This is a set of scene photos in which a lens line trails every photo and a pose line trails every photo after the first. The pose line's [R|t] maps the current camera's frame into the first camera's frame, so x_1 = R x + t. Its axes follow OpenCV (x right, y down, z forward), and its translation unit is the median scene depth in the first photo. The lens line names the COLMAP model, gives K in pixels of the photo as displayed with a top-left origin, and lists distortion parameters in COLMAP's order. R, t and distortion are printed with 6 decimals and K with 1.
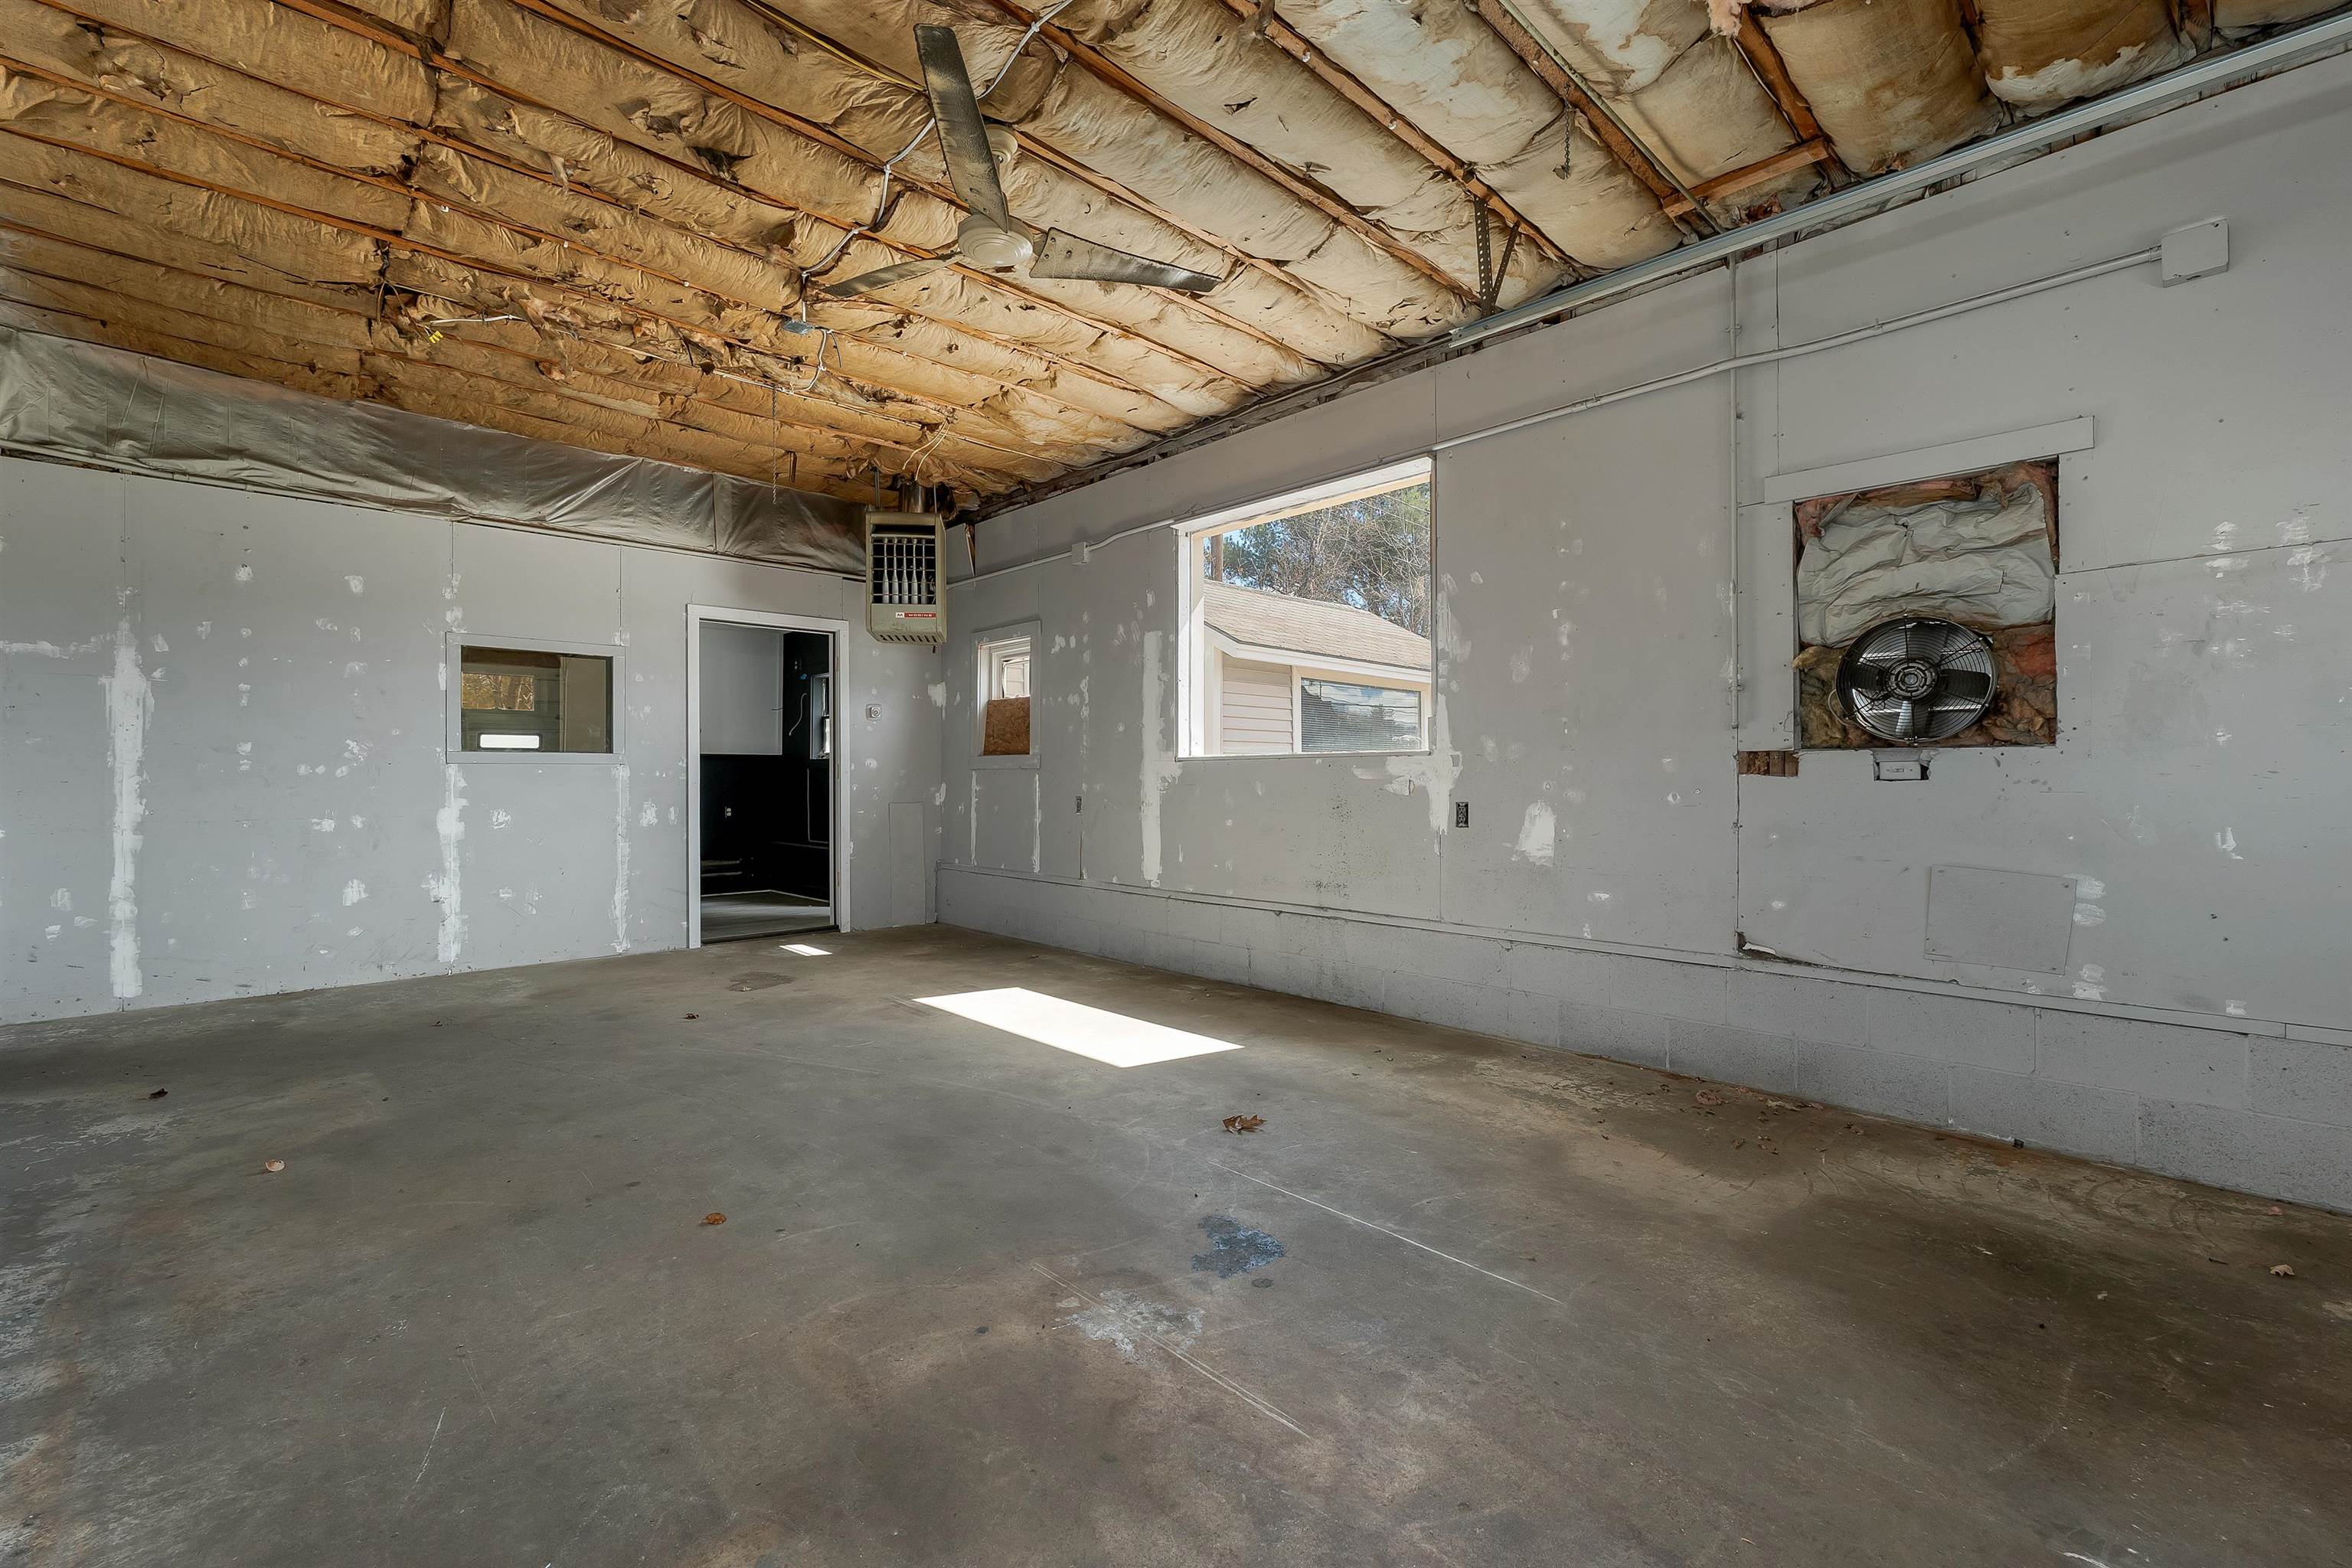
lens RADIAL K [[987.1, 0, 1175.4], [0, 987.1, 778.9], [0, 0, 1]] dist [0.002592, -0.000832]
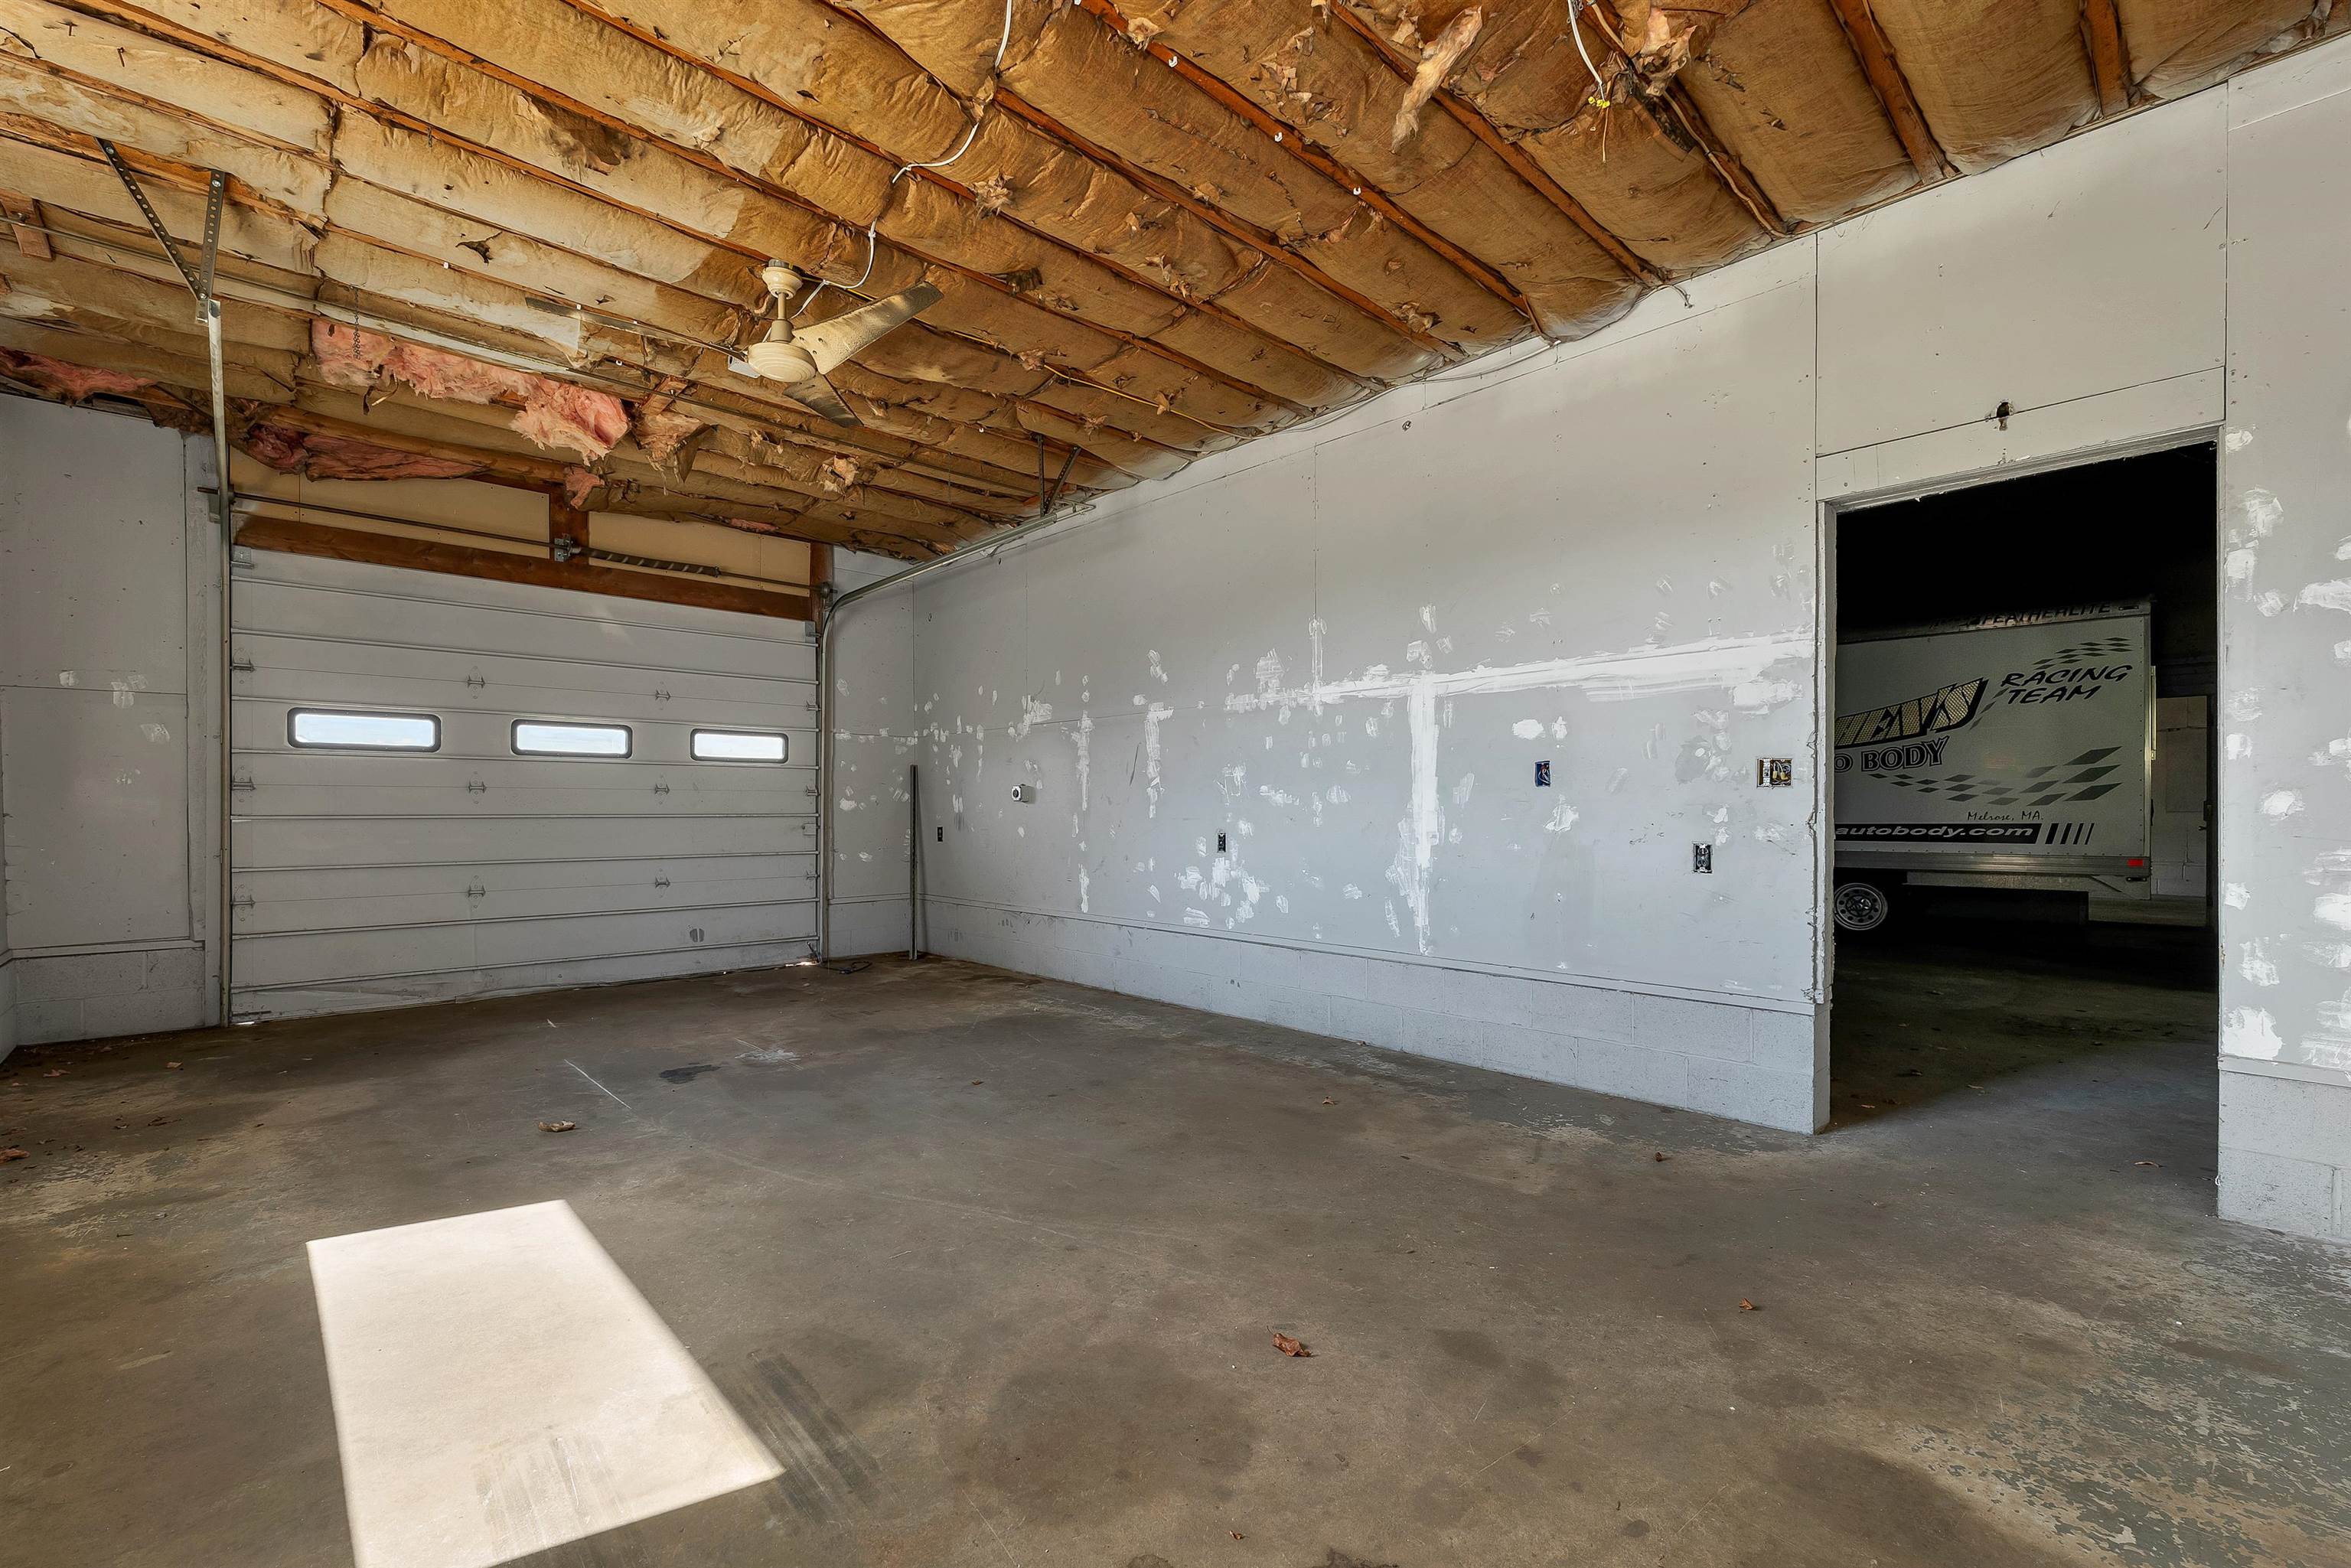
lens RADIAL K [[986.7, 0, 1181.1], [0, 986.7, 801.5], [0, 0, 1]] dist [0.002592, -0.000832]
pose [[-0.999997, 0.001883, 0.001654, -0.711383], [0.001876, 0.999988, -0.004632, -0.013017], [-0.001663, -0.004628, -0.999988, 2.350631]]
